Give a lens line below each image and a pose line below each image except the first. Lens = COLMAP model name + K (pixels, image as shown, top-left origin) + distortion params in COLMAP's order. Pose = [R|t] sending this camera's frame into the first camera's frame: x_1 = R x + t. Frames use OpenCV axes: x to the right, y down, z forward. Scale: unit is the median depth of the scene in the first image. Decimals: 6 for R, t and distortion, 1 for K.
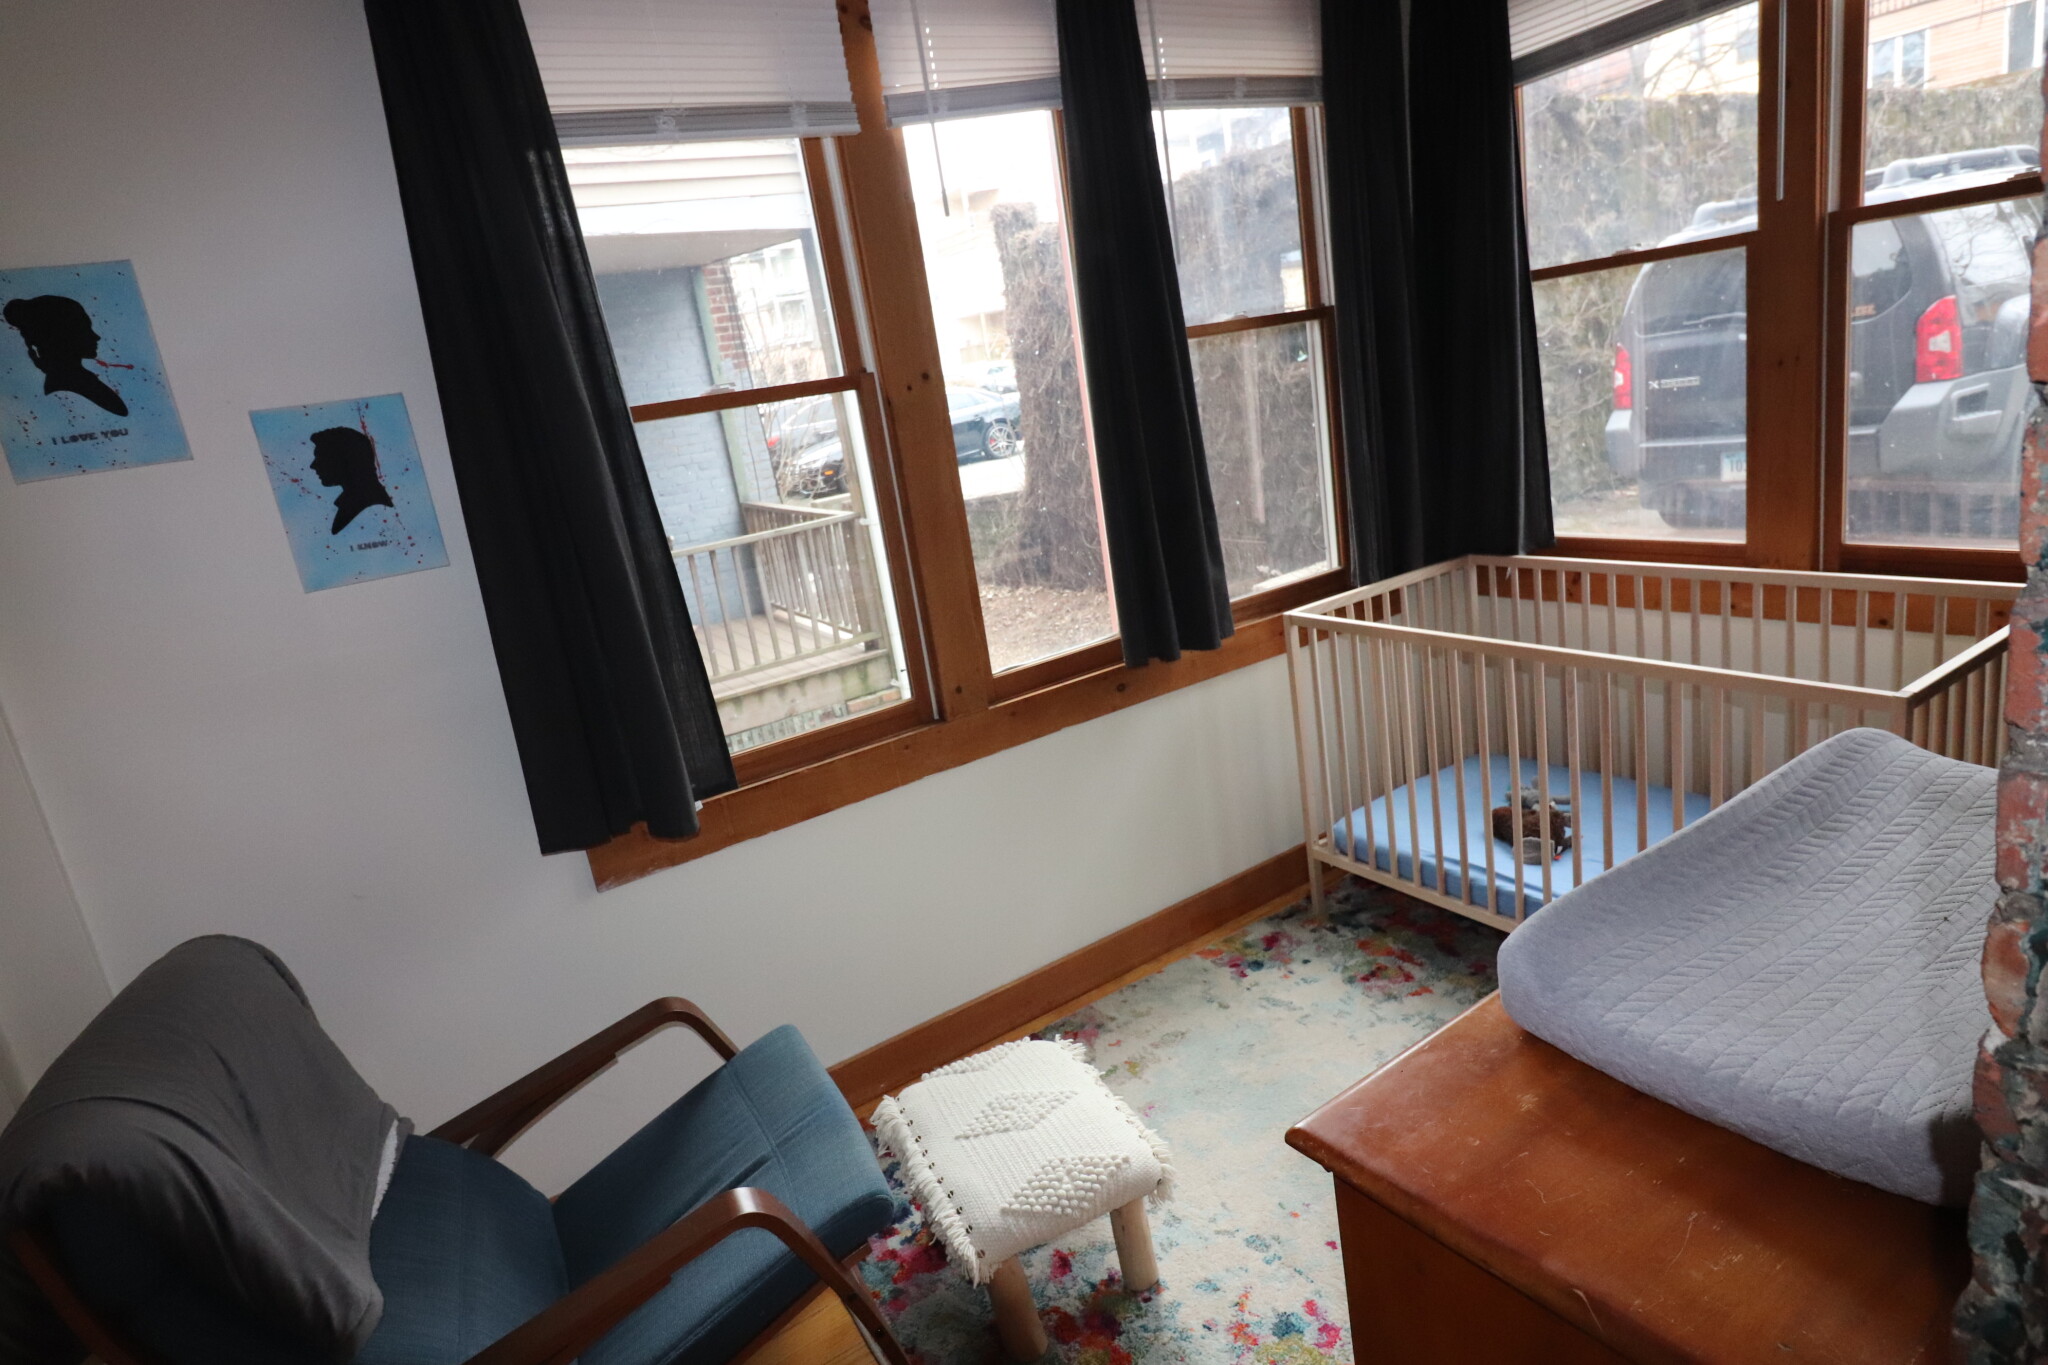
lens RADIAL K [[1141.9, 0, 1024.0], [0, 1141.9, 682.5], [0, 0, 1]] dist [0.002156, -0.012926]
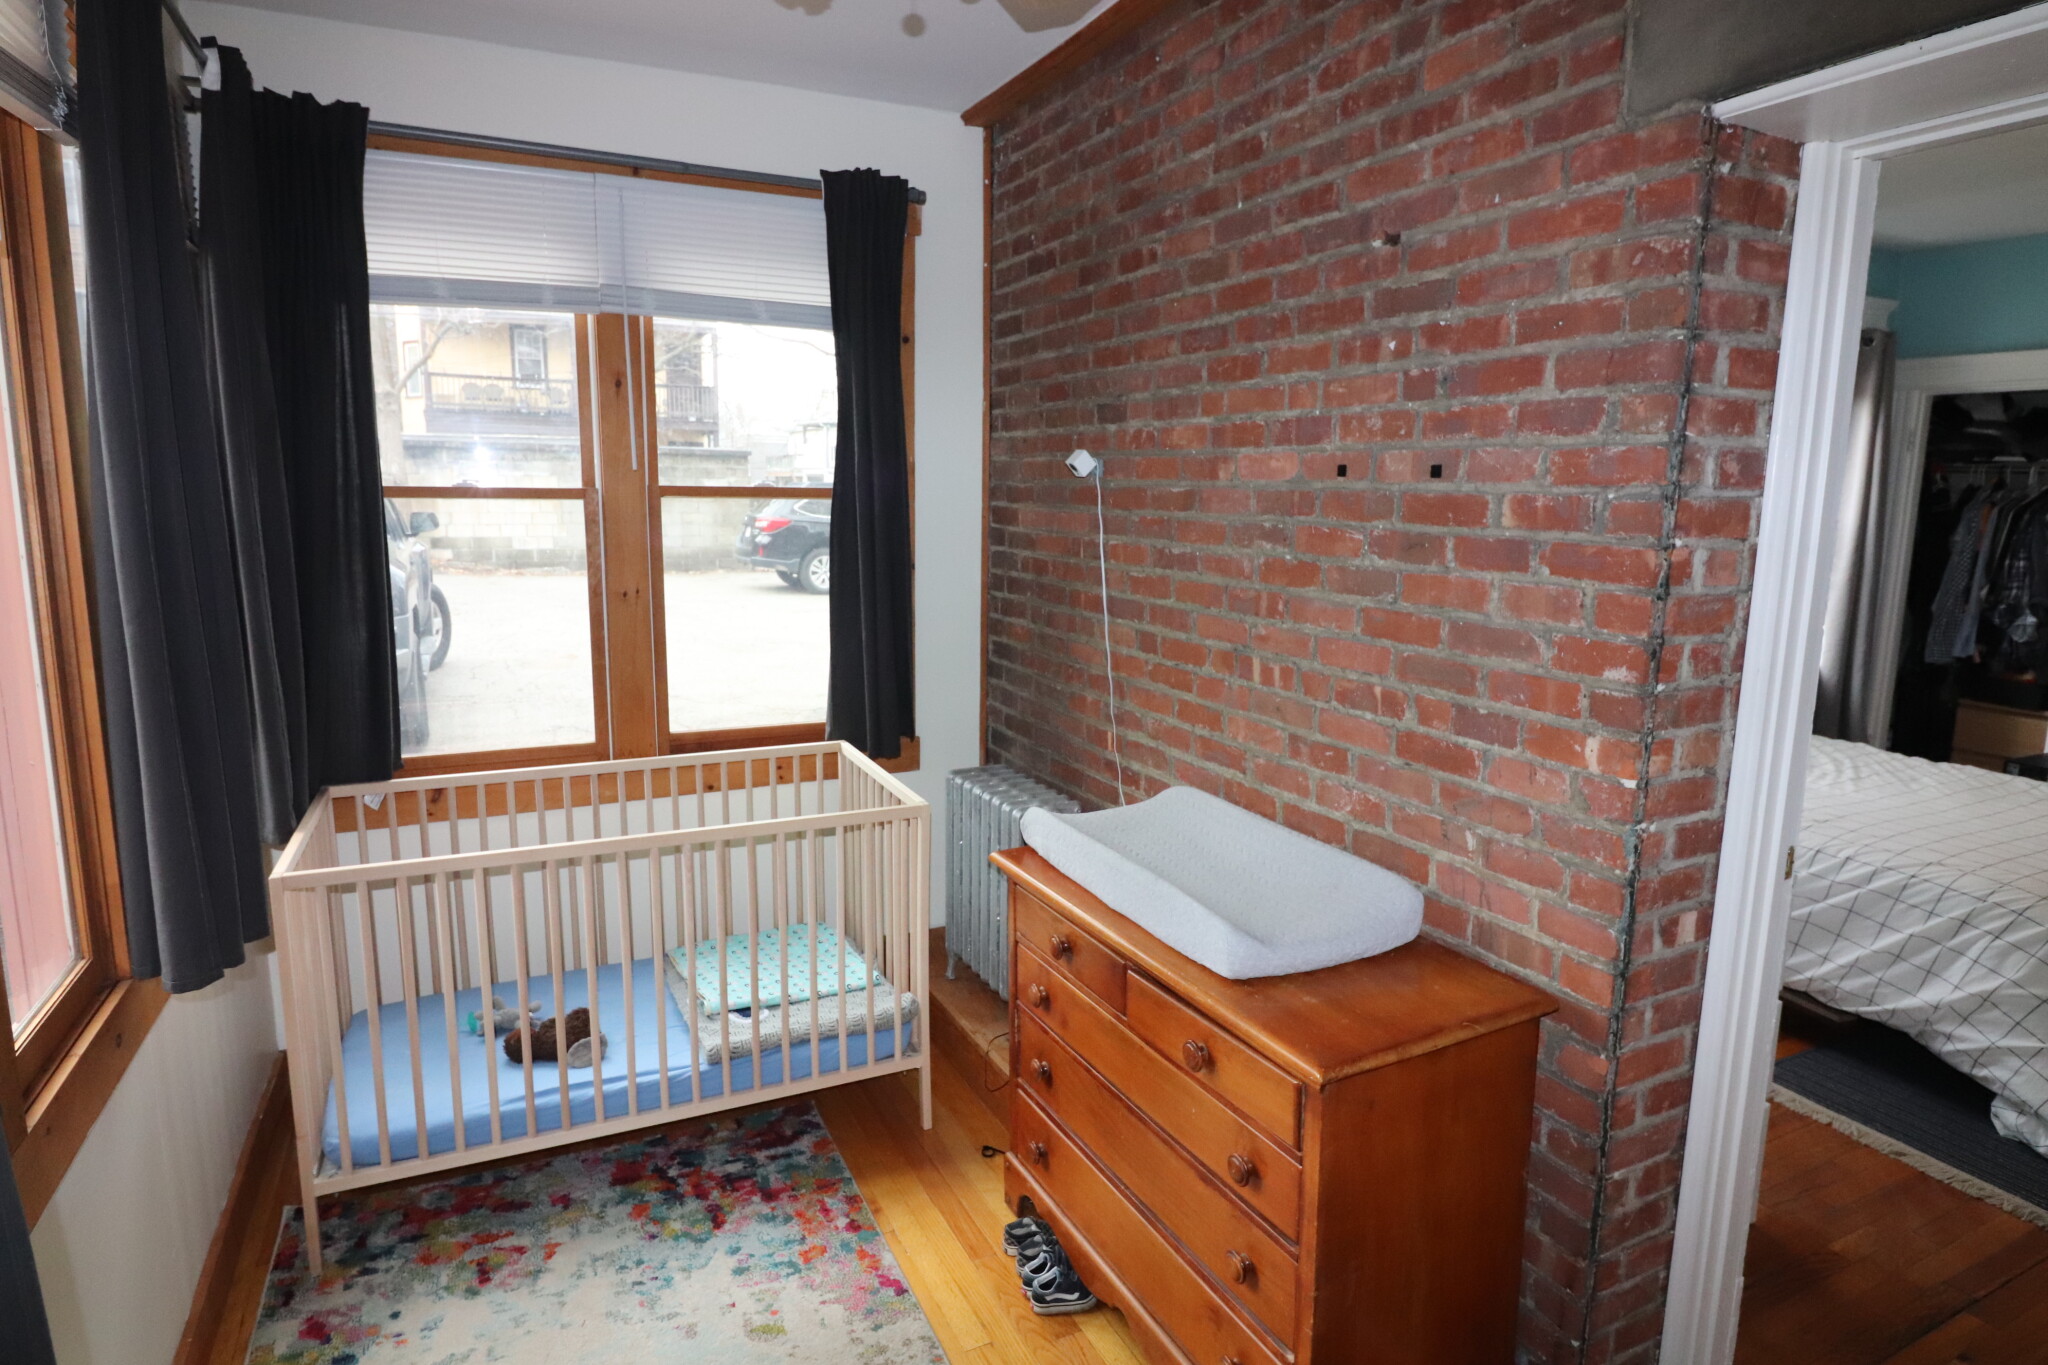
lens RADIAL K [[1141.9, 0, 1024.0], [0, 1141.9, 682.5], [0, 0, 1]] dist [0.002156, -0.012926]
pose [[0.100293, -0.027346, 0.994582, -0.471413], [0.225771, 0.974172, 0.004018, -0.081941], [-0.969004, 0.224144, 0.103877, 0.413361]]
